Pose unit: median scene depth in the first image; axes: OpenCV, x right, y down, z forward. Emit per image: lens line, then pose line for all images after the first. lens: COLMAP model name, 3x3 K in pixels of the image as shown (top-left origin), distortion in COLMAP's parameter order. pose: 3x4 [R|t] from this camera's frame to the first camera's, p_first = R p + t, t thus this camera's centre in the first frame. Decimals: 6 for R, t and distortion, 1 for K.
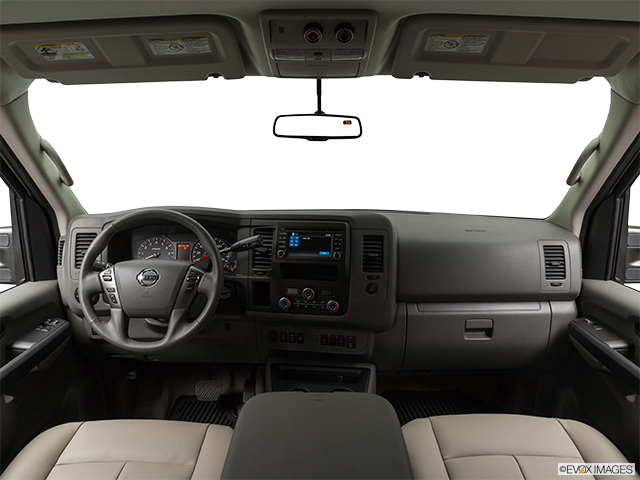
lens RADIAL K [[483.9, 0, 318.5], [0, 483.9, 237.9], [0, 0, 1]] dist [-0.002496, -0.002328]
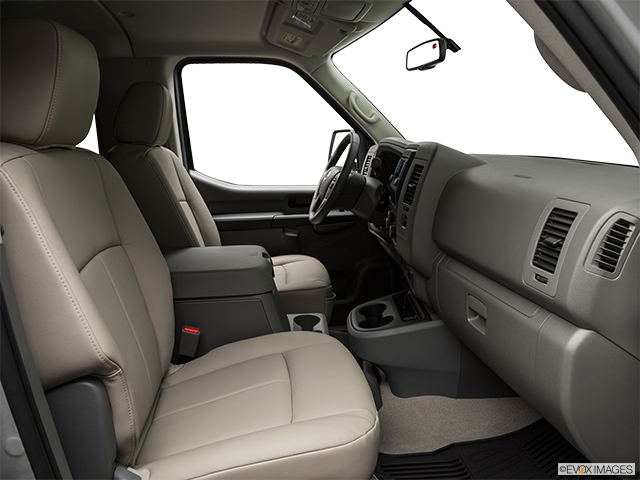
lens RADIAL K [[494.9, 0, 321.7], [0, 494.9, 235.7], [0, 0, 1]] dist [-0.122000, 0.054830]
pose [[0.143234, 0.198275, -0.969624, 0.982756], [-0.172709, 0.969701, 0.172778, -0.004988], [0.974503, 0.142715, 0.173138, 0.654730]]
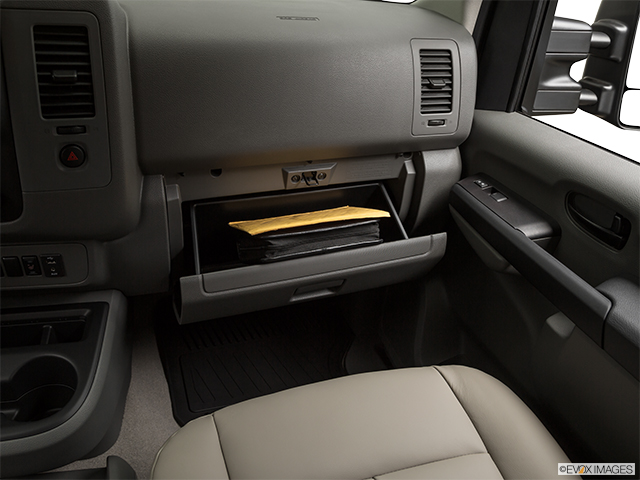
lens RADIAL K [[538.9, 0, 320.0], [0, 538.9, 240.0], [0, 0, 1]] dist [-0.063215, 0.008166]
pose [[0.936421, -0.119017, 0.330077, 0.145622], [-0.000340, 0.940406, 0.340052, 0.013631], [-0.350879, -0.318544, 0.880576, 0.461257]]
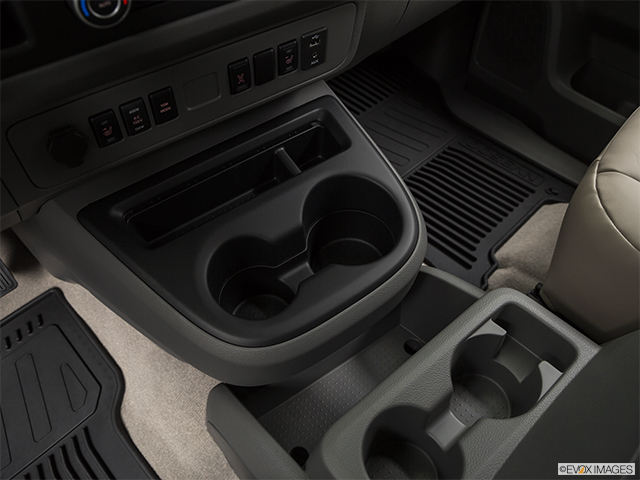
lens RADIAL K [[538.9, 0, 320.0], [0, 538.9, 240.0], [0, 0, 1]] dist [-0.063215, 0.008166]
pose [[0.707446, -0.551905, 0.441498, -0.157439], [0.128154, 0.714487, 0.687811, 0.064456], [-0.695052, -0.430010, 0.576190, 0.750770]]
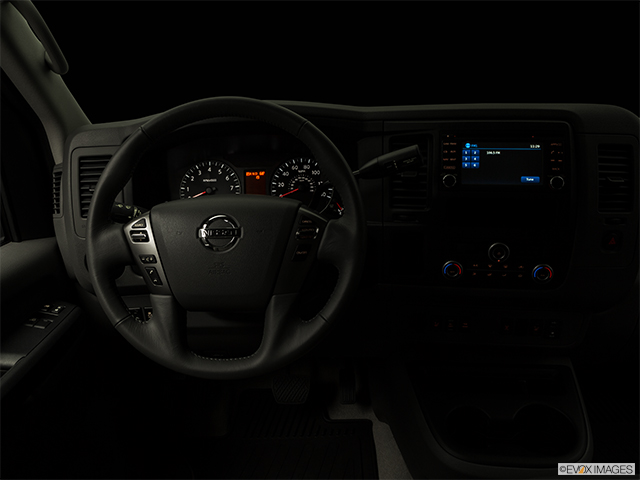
lens RADIAL K [[494.9, 0, 321.7], [0, 494.9, 235.7], [0, 0, 1]] dist [-0.122000, 0.054830]
pose [[0.999491, -0.024750, -0.020139, -0.204601], [0.027042, 0.992050, 0.122902, 0.021472], [0.016937, -0.123384, 0.992214, 0.430741]]
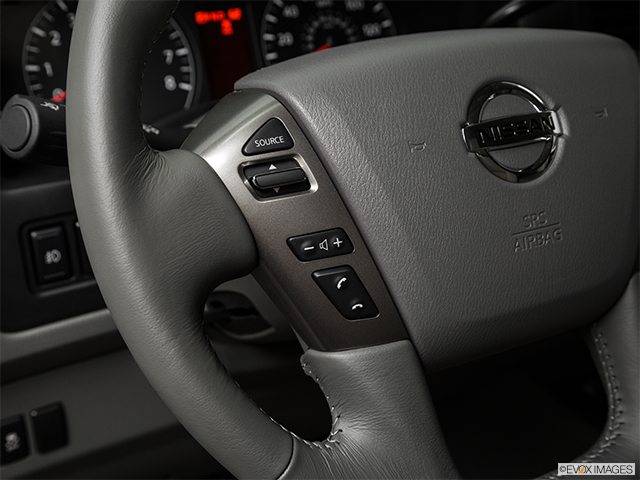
lens RADIAL K [[851.3, 0, 330.9], [0, 851.3, 242.7], [0, 0, 1]] dist [0.089554, -0.023146]
pose [[0.875533, -0.208374, 0.435916, -0.474433], [0.116891, 0.966771, 0.227355, 0.037658], [-0.468806, -0.148102, 0.870797, 0.654460]]
